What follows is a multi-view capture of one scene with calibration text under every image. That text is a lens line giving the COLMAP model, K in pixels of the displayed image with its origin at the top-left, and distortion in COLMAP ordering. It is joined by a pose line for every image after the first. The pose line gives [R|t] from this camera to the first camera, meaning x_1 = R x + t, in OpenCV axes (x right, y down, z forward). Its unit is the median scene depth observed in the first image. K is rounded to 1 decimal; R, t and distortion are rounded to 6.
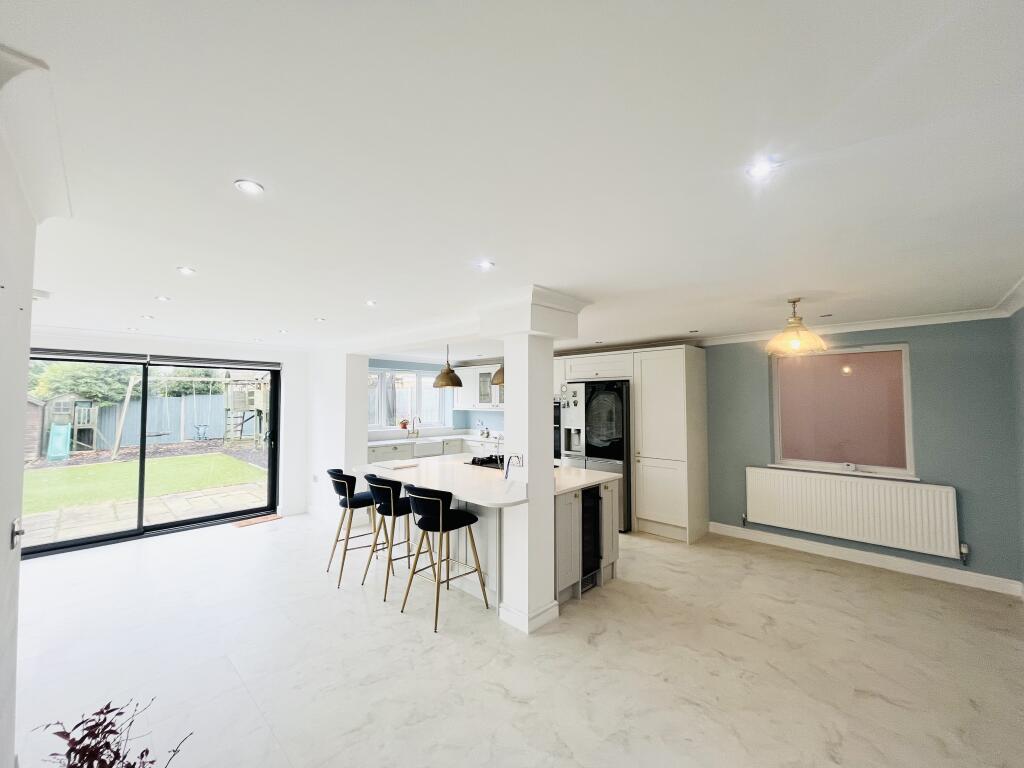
lens RADIAL K [[409.8, 0, 509.3], [0, 409.8, 387.1], [0, 0, 1]] dist [0.000364, -0.000664]
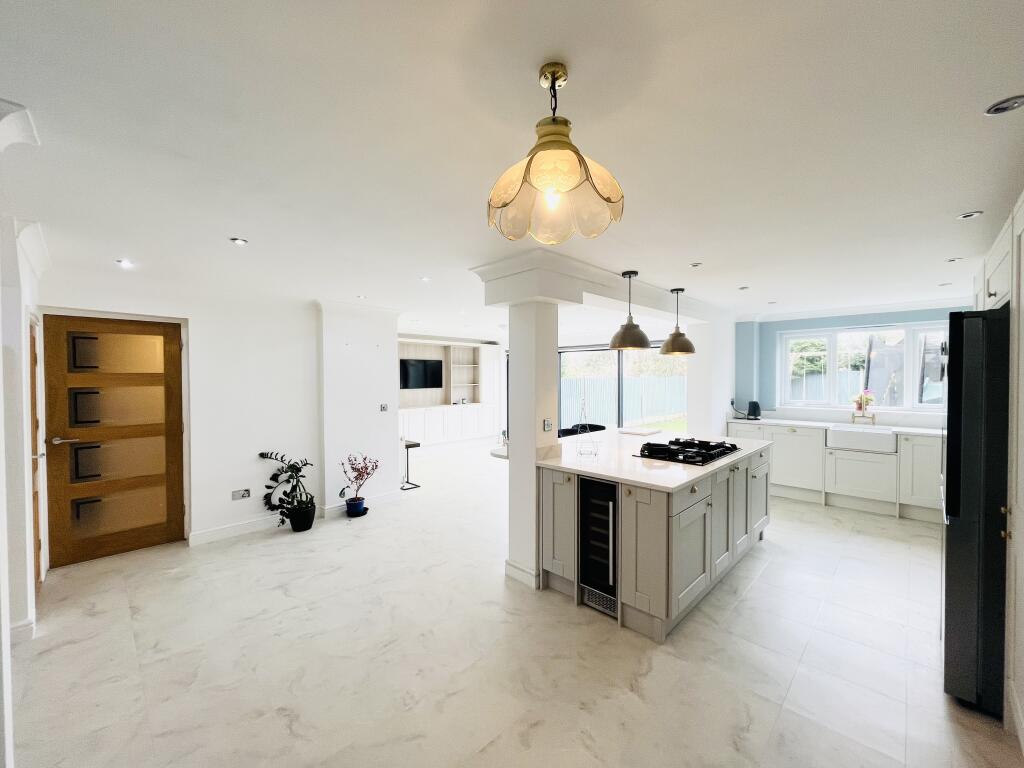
lens RADIAL K [[409.8, 0, 508.6], [0, 409.8, 383.9], [0, 0, 1]] dist [0.000364, -0.000664]
pose [[-0.013177, 0.015305, -0.999796, 0.238163], [0.035931, 0.999244, 0.014823, 0.012758], [0.999267, -0.035728, -0.013717, 0.212967]]
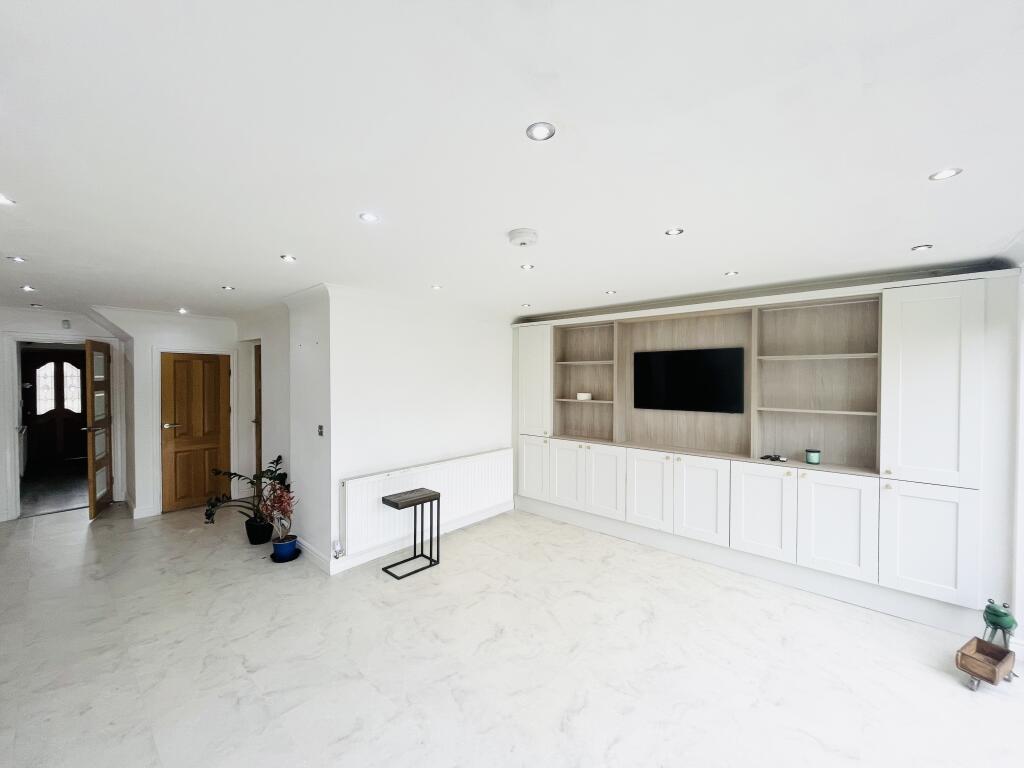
lens RADIAL K [[409.8, 0, 512.4], [0, 409.8, 380.7], [0, 0, 1]] dist [0.000364, -0.000664]
pose [[-0.999085, -0.009043, -0.041798, -0.224850], [-0.007520, 0.999307, -0.036447, 0.014424], [0.042099, -0.036100, -0.998461, 0.354674]]
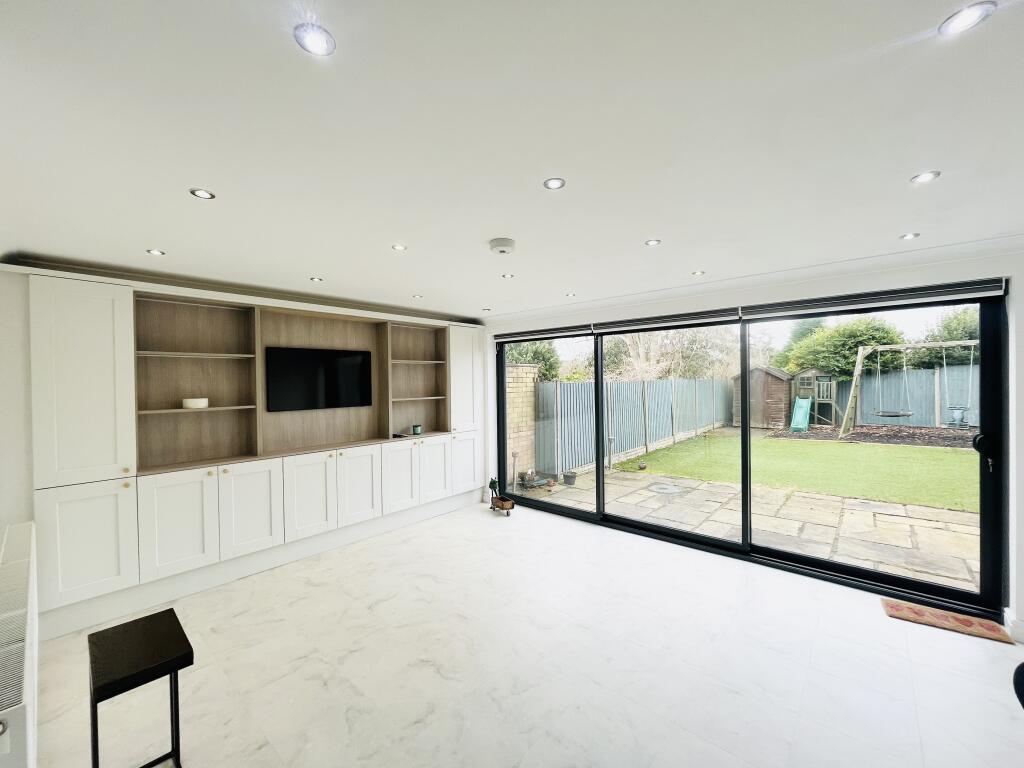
lens RADIAL K [[409.8, 0, 508.5], [0, 409.8, 384.1], [0, 0, 1]] dist [0.000364, -0.000664]
pose [[0.038050, 0.007598, -0.999247, -0.064044], [0.046400, 0.998879, 0.009362, 0.010031], [0.998198, -0.046722, 0.037655, 0.197406]]
